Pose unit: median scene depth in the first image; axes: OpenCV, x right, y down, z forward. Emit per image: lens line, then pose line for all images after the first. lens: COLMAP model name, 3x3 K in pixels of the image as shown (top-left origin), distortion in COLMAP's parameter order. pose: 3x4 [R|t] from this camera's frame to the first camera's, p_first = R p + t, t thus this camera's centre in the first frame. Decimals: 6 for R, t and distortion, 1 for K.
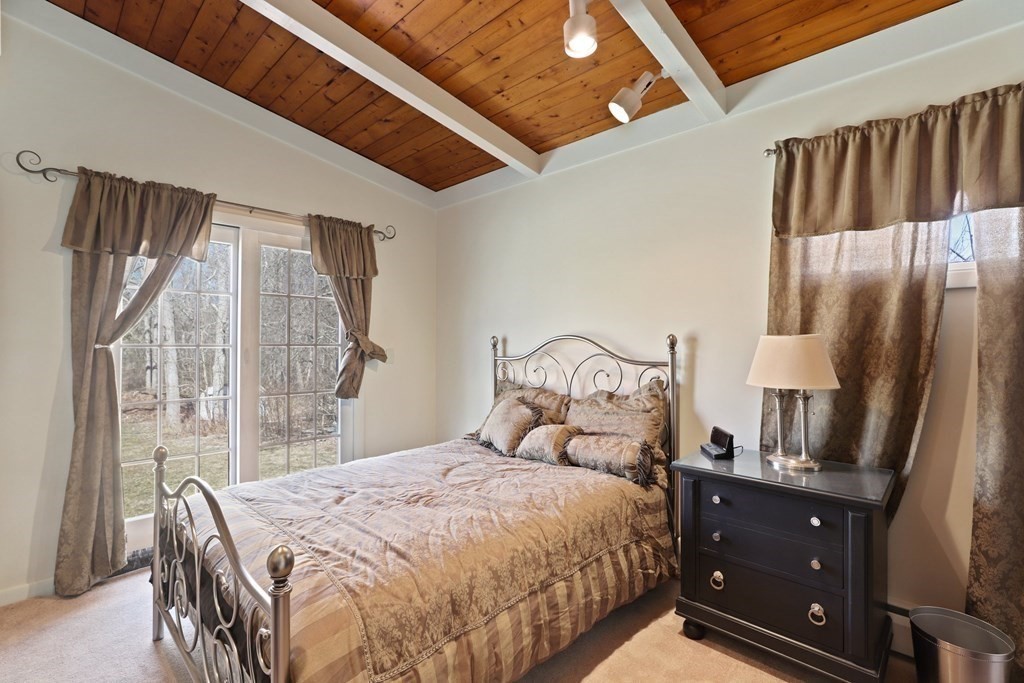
lens RADIAL K [[470.4, 0, 507.7], [0, 470.4, 340.0], [0, 0, 1]] dist [-0.029058, 0.006701]
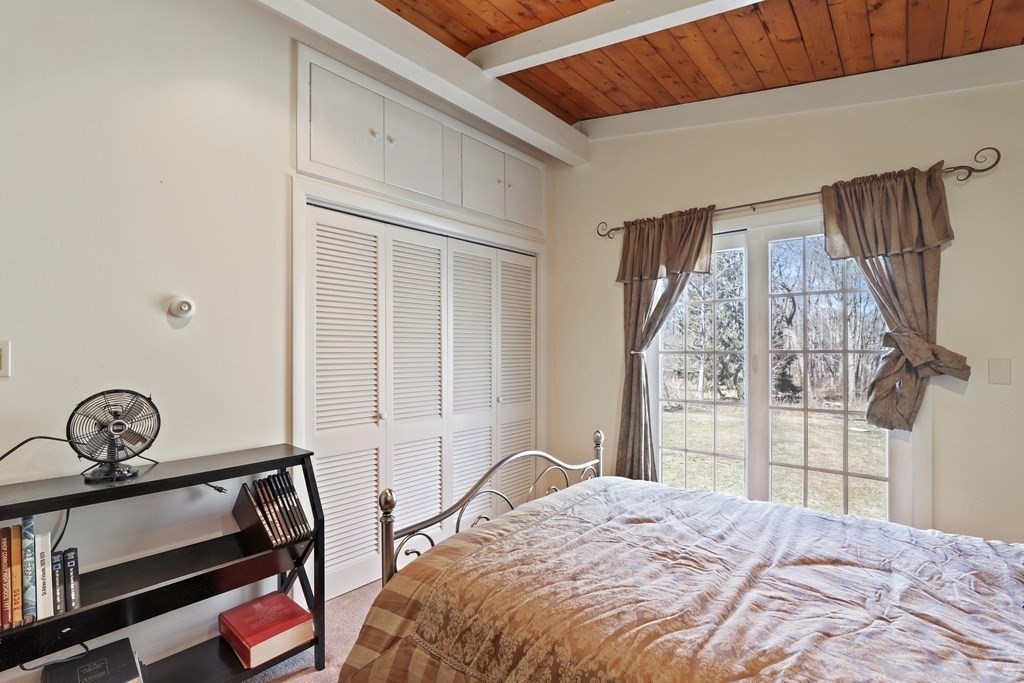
lens RADIAL K [[470.4, 0, 506.6], [0, 470.4, 349.2], [0, 0, 1]] dist [-0.029058, 0.006701]
pose [[0.057357, -0.007824, -0.998323, 0.431201], [0.007755, 0.999943, -0.007391, 0.009856], [0.998324, -0.007318, 0.057414, 0.554649]]
